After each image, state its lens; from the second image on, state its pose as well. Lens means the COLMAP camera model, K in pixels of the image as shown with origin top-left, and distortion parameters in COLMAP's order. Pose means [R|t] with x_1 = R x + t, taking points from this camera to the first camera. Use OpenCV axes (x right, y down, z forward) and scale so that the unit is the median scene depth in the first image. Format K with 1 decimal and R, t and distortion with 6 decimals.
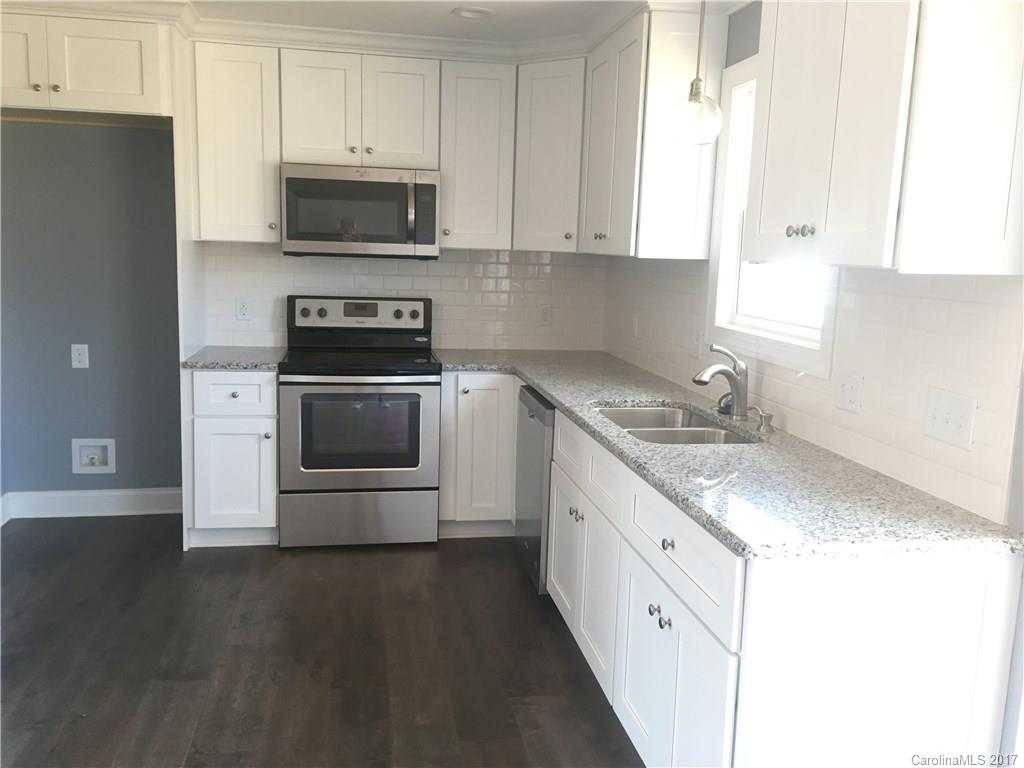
lens RADIAL K [[863.6, 0, 512.9], [0, 863.6, 383.0], [0, 0, 1]] dist [0.055508, -0.068264]
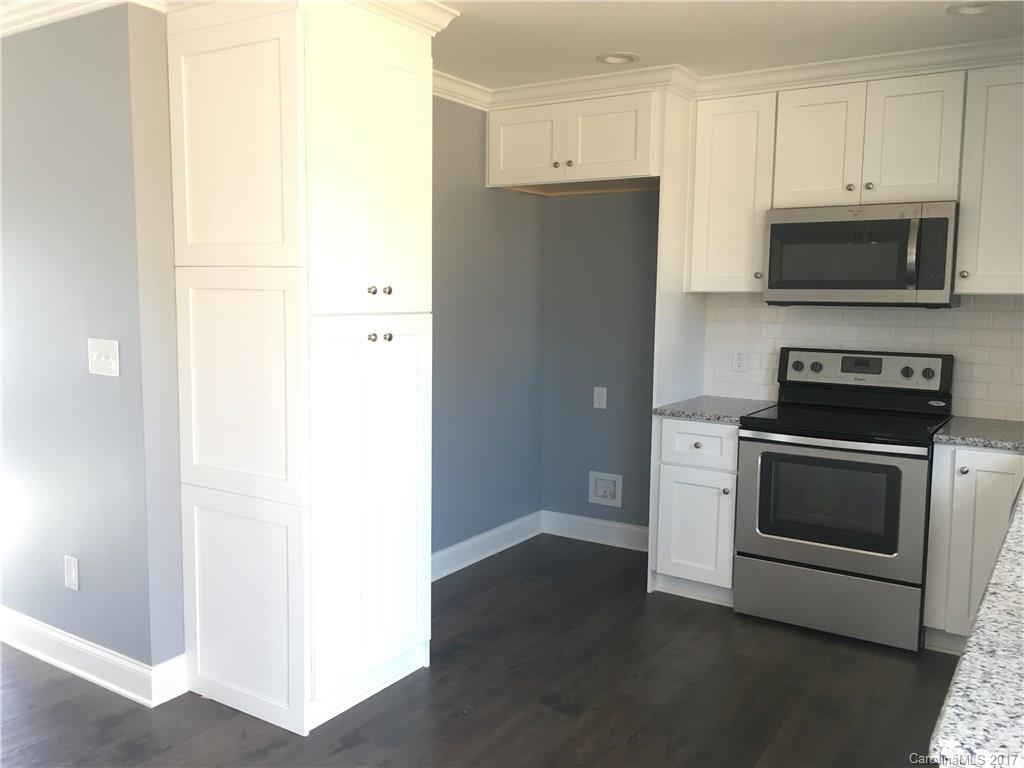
lens RADIAL K [[863.6, 0, 506.1], [0, 863.6, 381.7], [0, 0, 1]] dist [0.055508, -0.068264]
pose [[0.725283, 0.050096, -0.686626, 0.188521], [-0.094441, 0.995160, -0.027152, -0.010723], [0.681942, 0.084538, 0.726504, 0.120135]]
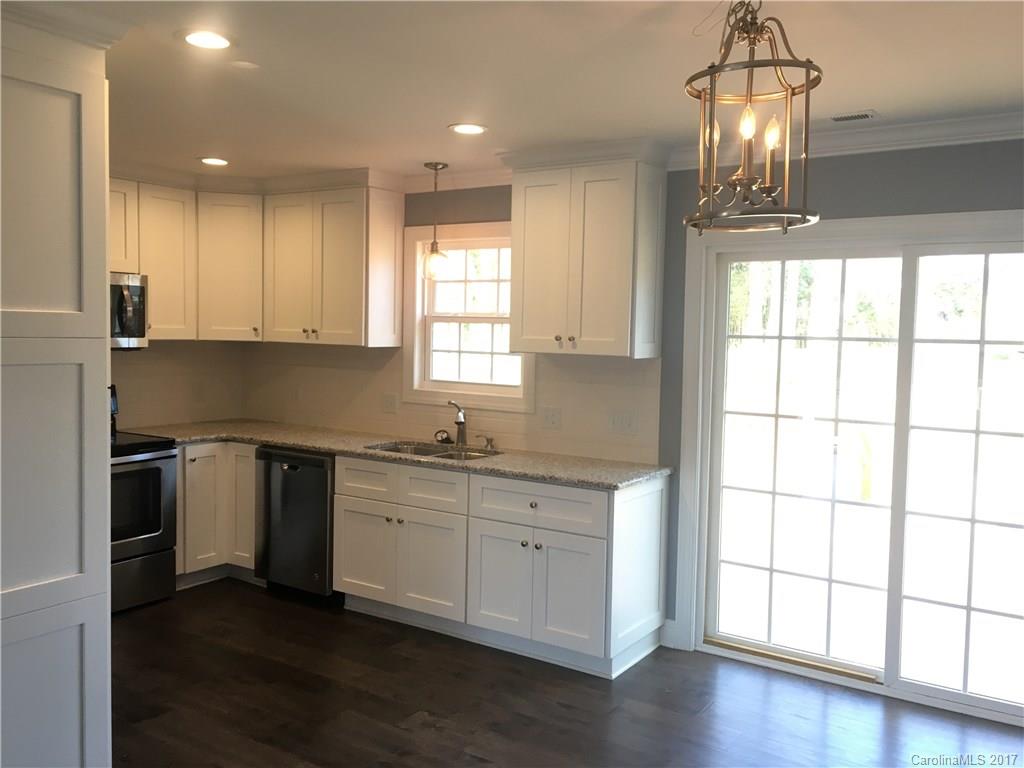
lens RADIAL K [[863.6, 0, 507.4], [0, 863.6, 385.2], [0, 0, 1]] dist [0.055508, -0.068264]
pose [[0.676508, -0.060907, 0.733913, -0.634535], [0.112120, 0.993475, -0.020903, -0.019113], [-0.727851, 0.096428, 0.678922, -0.133734]]
